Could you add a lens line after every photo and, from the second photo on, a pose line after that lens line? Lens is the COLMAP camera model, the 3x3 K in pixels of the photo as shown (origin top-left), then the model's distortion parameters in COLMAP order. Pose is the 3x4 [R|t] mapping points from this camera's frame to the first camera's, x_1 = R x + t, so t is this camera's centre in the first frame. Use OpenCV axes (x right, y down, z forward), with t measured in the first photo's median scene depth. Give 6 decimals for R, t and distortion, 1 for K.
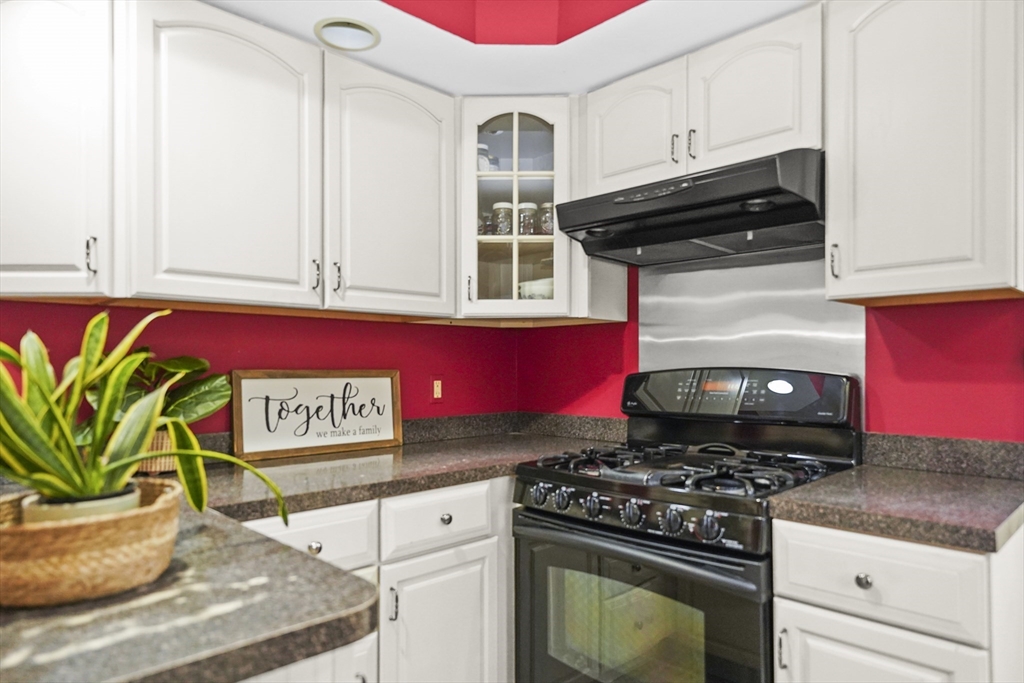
lens RADIAL K [[637.8, 0, 512.8], [0, 637.8, 361.8], [0, 0, 1]] dist [0.001066, 0.000804]
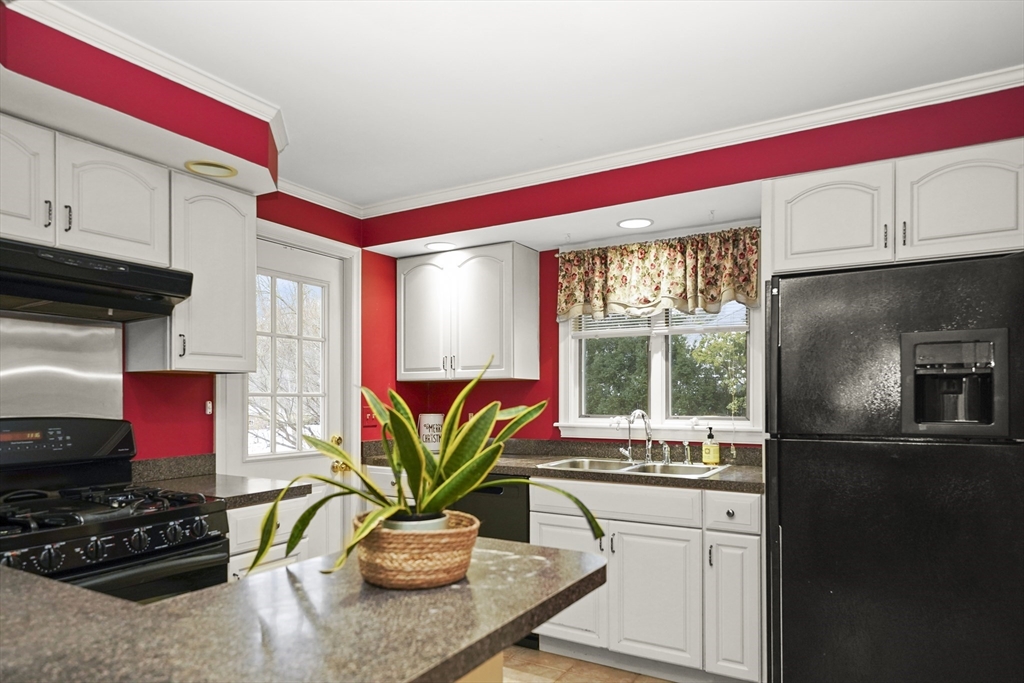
lens RADIAL K [[625.2, 0, 512.8], [0, 625.2, 393.5], [0, 0, 1]] dist [-0.000010, -0.000056]
pose [[-0.248726, 0.003713, 0.968567, -0.989650], [-0.004027, 0.999980, -0.004868, -0.034098], [-0.968565, -0.005111, -0.248706, 0.528267]]
